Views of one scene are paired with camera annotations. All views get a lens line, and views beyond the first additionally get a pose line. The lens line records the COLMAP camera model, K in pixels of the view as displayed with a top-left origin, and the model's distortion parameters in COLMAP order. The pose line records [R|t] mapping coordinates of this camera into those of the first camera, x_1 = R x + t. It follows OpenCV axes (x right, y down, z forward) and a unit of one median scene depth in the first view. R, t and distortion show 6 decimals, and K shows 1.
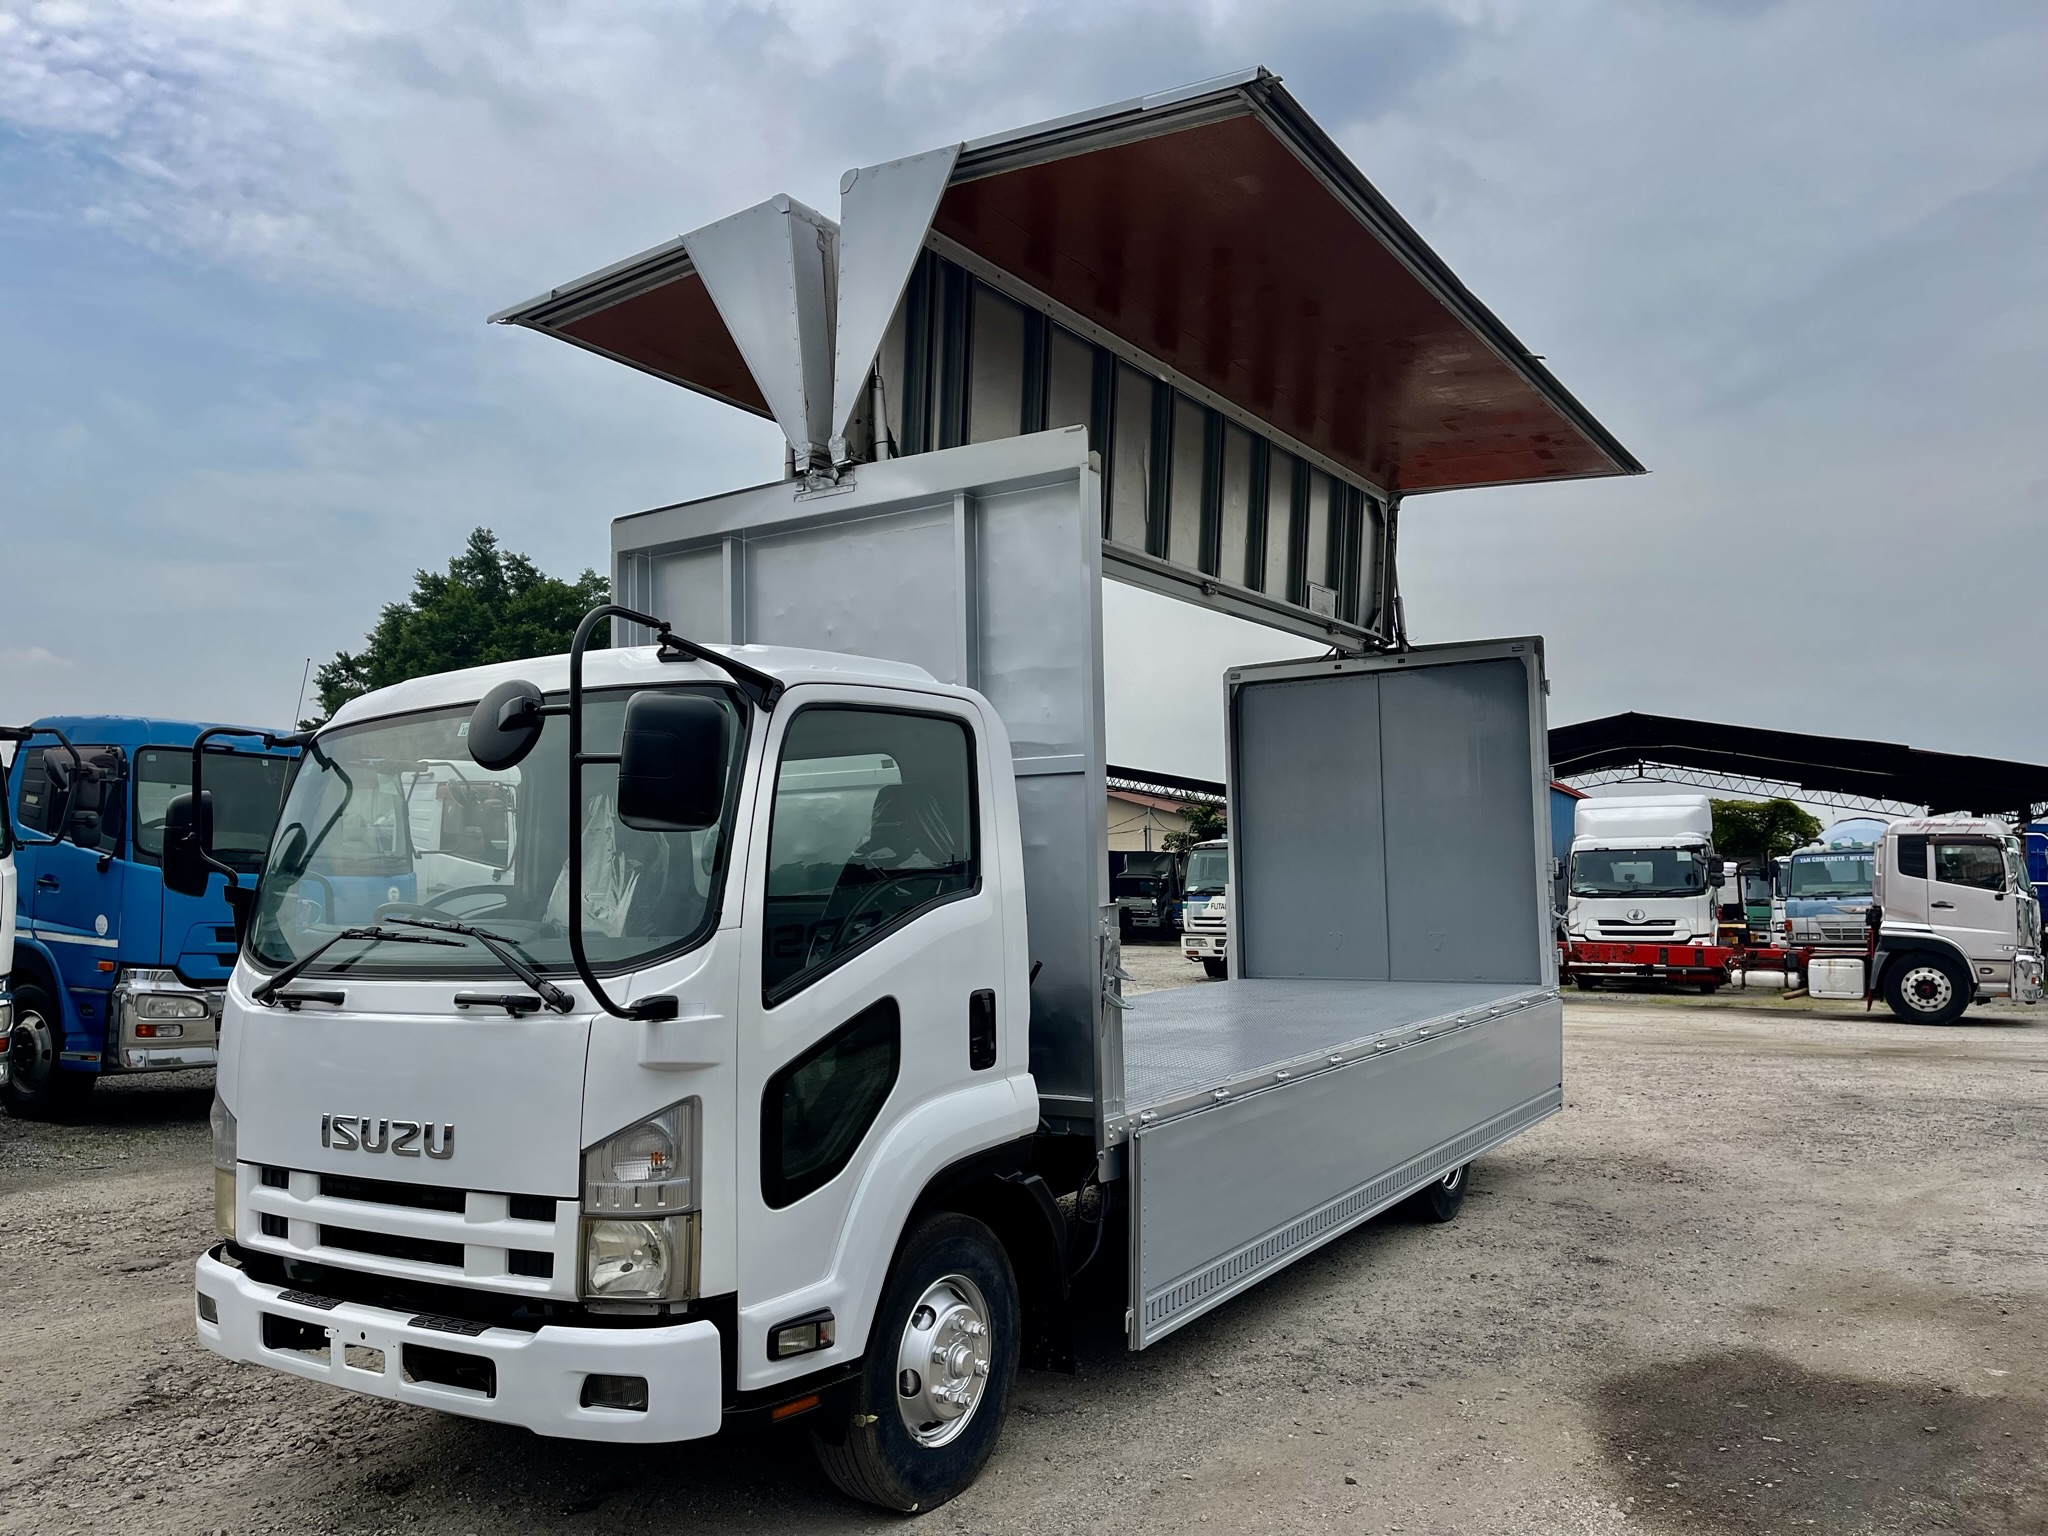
lens RADIAL K [[1540.5, 0, 973.8], [0, 1540.5, 781.0], [0, 0, 1]] dist [0.048554, -0.042763]
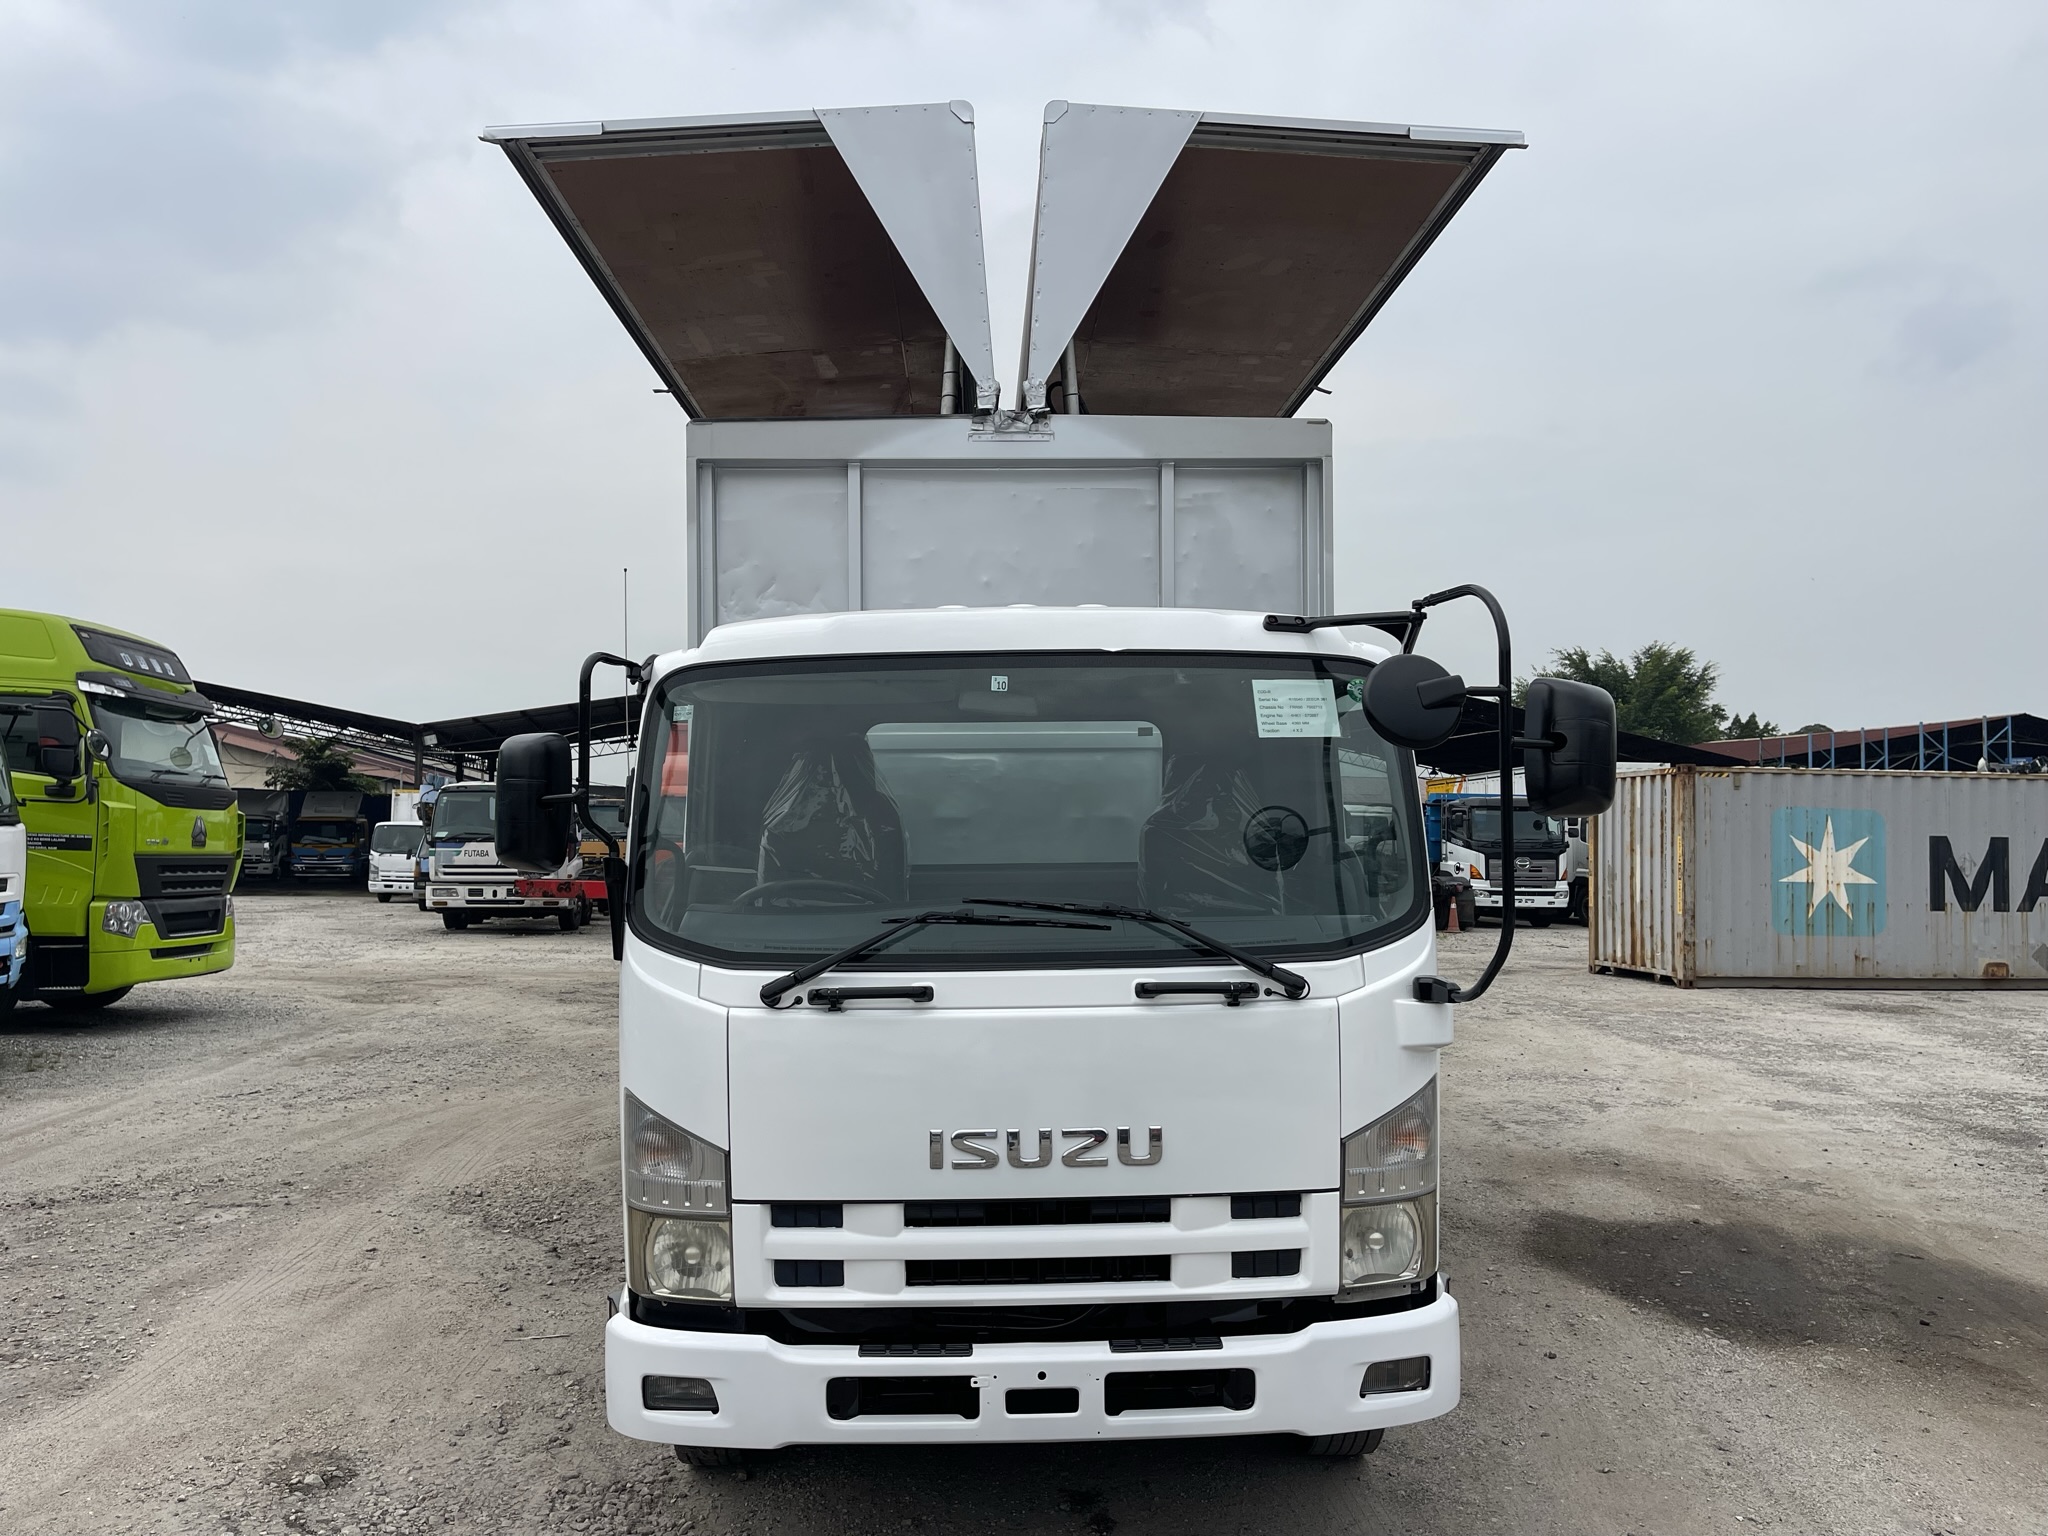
lens RADIAL K [[1540.5, 0, 1034.1], [0, 1540.5, 784.8], [0, 0, 1]] dist [0.048554, -0.042763]
pose [[0.824588, 0.028194, 0.565031, -0.868028], [-0.049994, 0.998481, 0.023137, 0.004162], [-0.563521, -0.047327, 0.824745, 0.289038]]
